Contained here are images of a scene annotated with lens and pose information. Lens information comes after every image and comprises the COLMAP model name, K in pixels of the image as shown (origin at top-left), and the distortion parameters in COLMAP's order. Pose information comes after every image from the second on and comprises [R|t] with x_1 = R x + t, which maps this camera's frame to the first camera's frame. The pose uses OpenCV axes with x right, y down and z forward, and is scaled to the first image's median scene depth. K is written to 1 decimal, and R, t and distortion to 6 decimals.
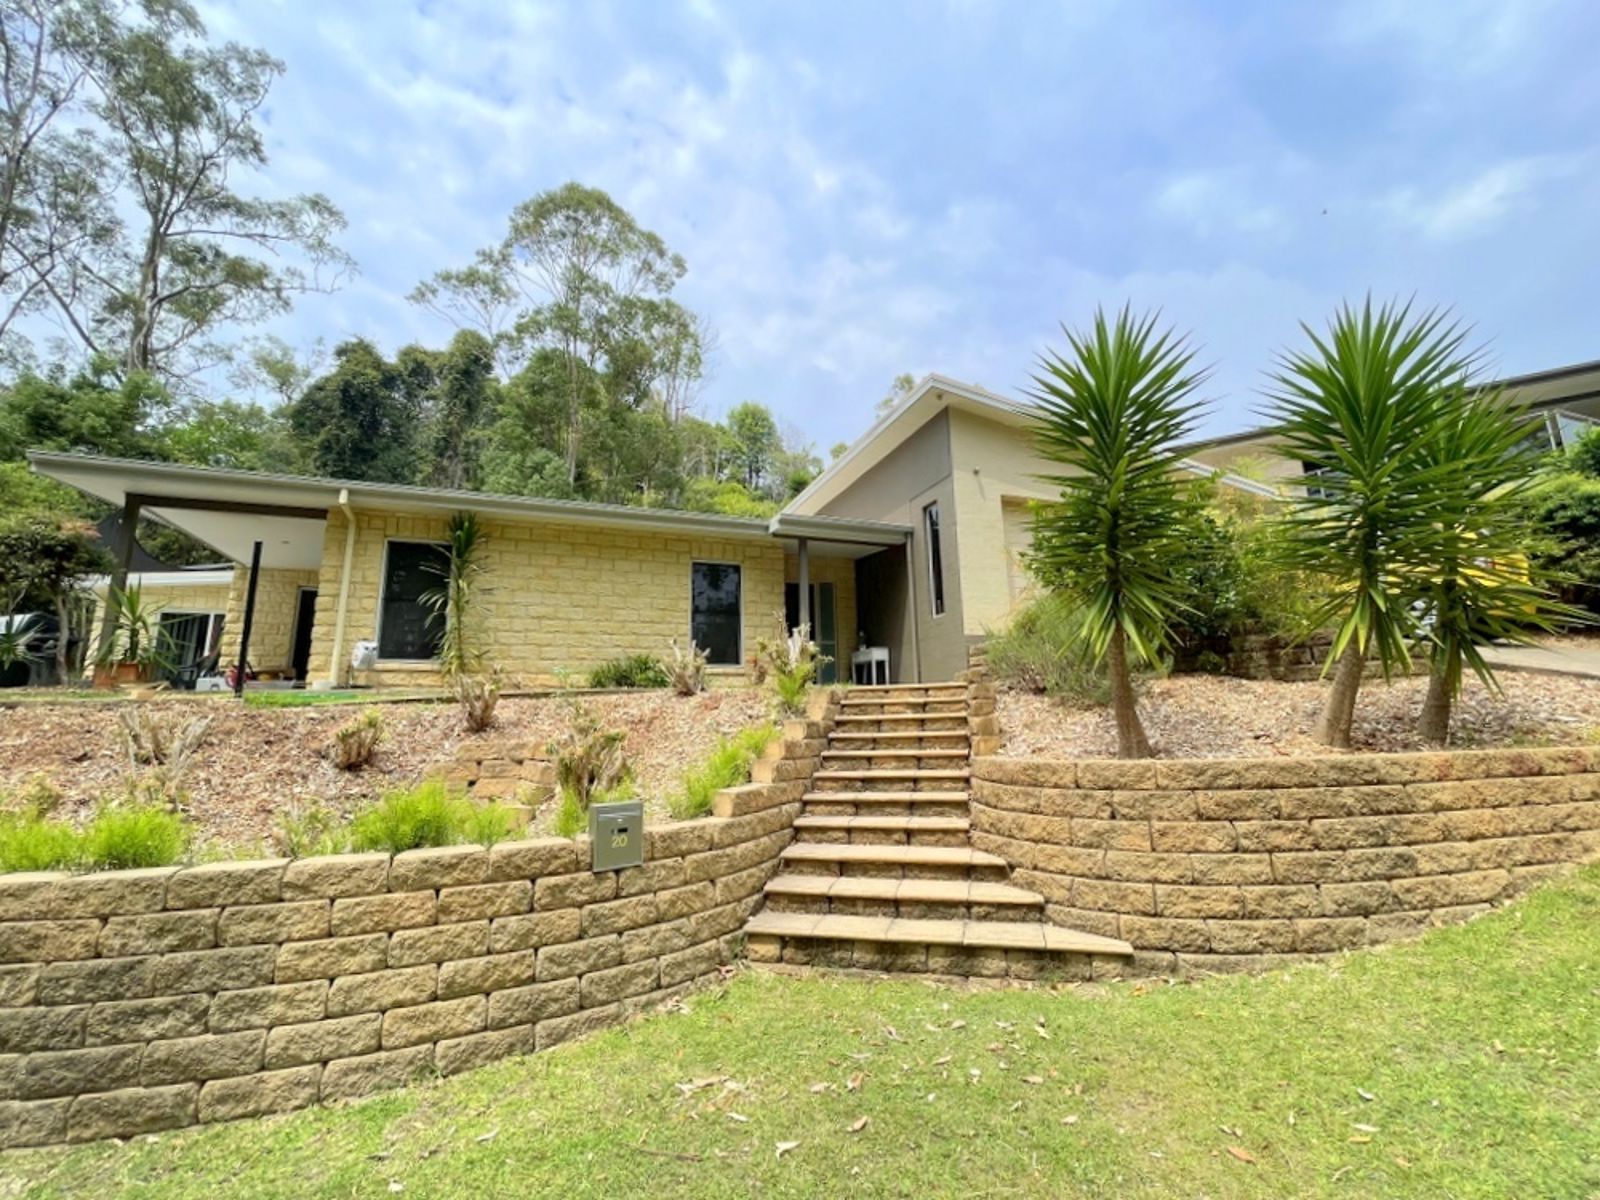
lens RADIAL K [[674.9, 0, 802.0], [0, 674.9, 591.7], [0, 0, 1]] dist [-0.001122, -0.000278]
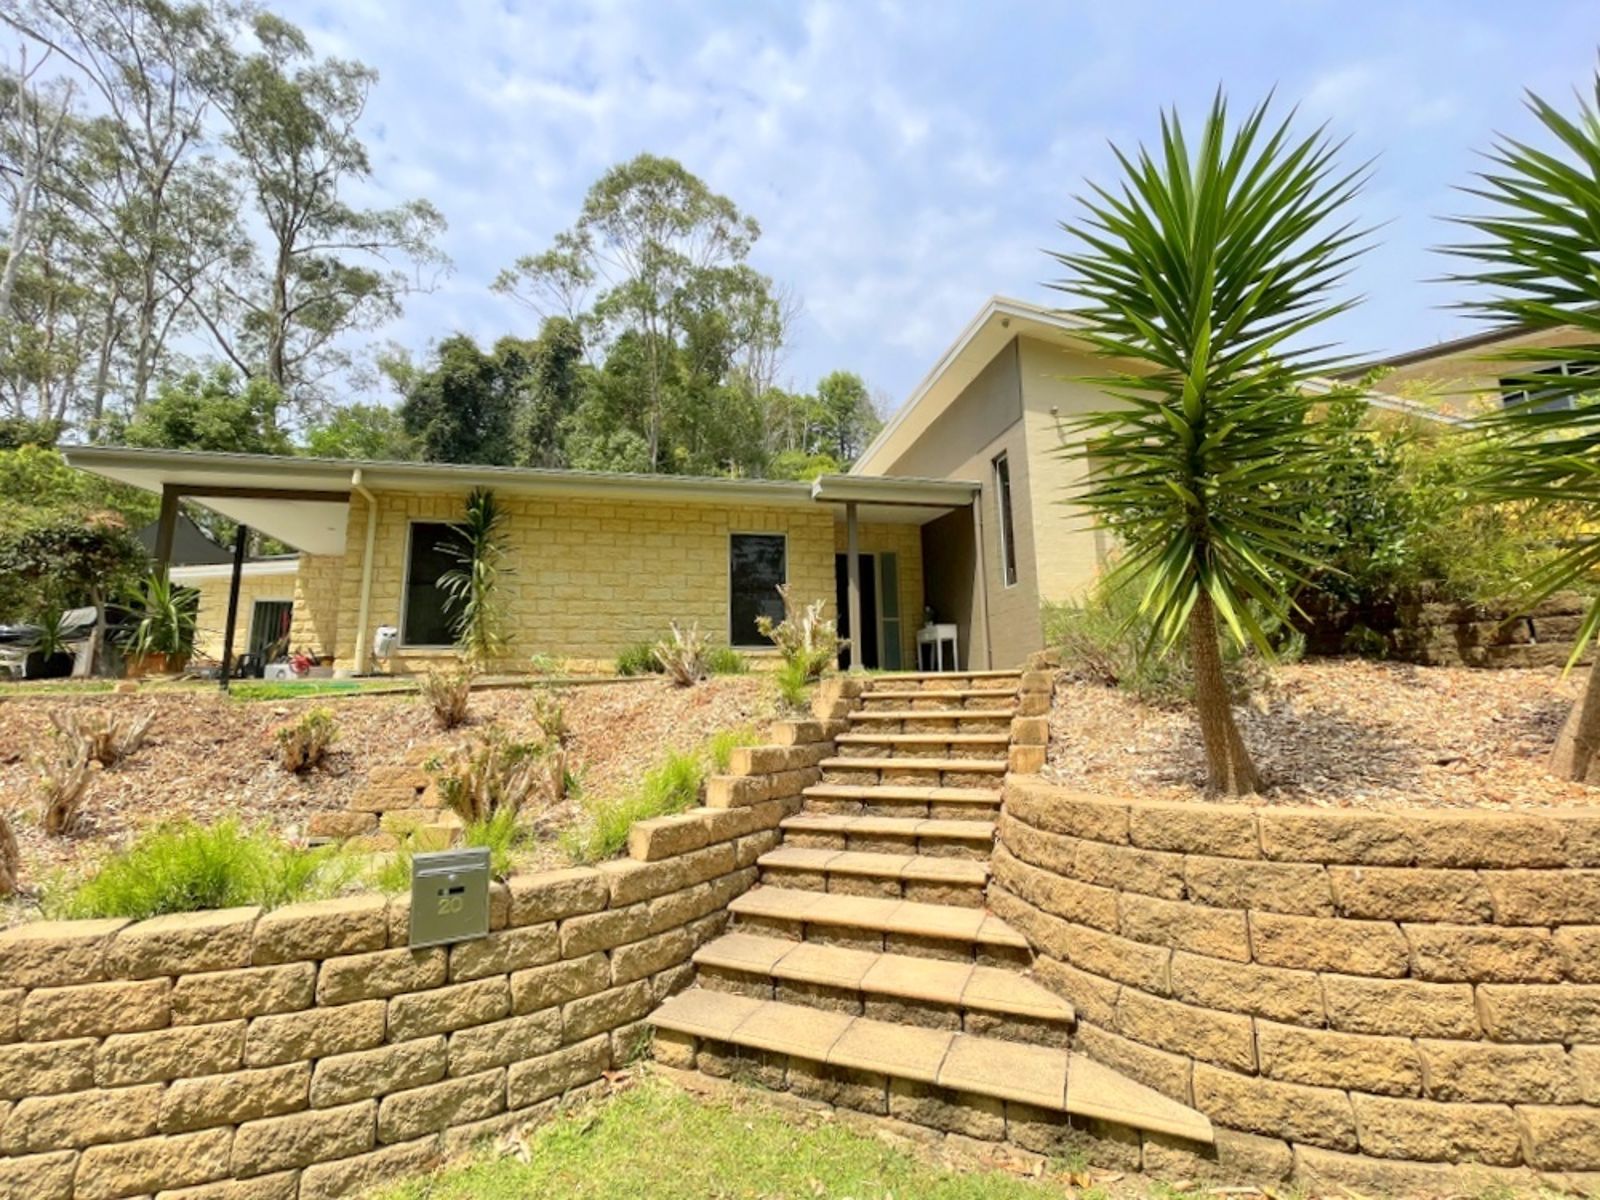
lens RADIAL K [[680.0, 0, 800.2], [0, 680.0, 589.8], [0, 0, 1]] dist [-0.000379, -0.000096]
pose [[0.987606, -0.023338, -0.155207, 0.192679], [0.028497, 0.999110, 0.031097, 0.015646], [0.154343, -0.035135, 0.987392, 0.301161]]
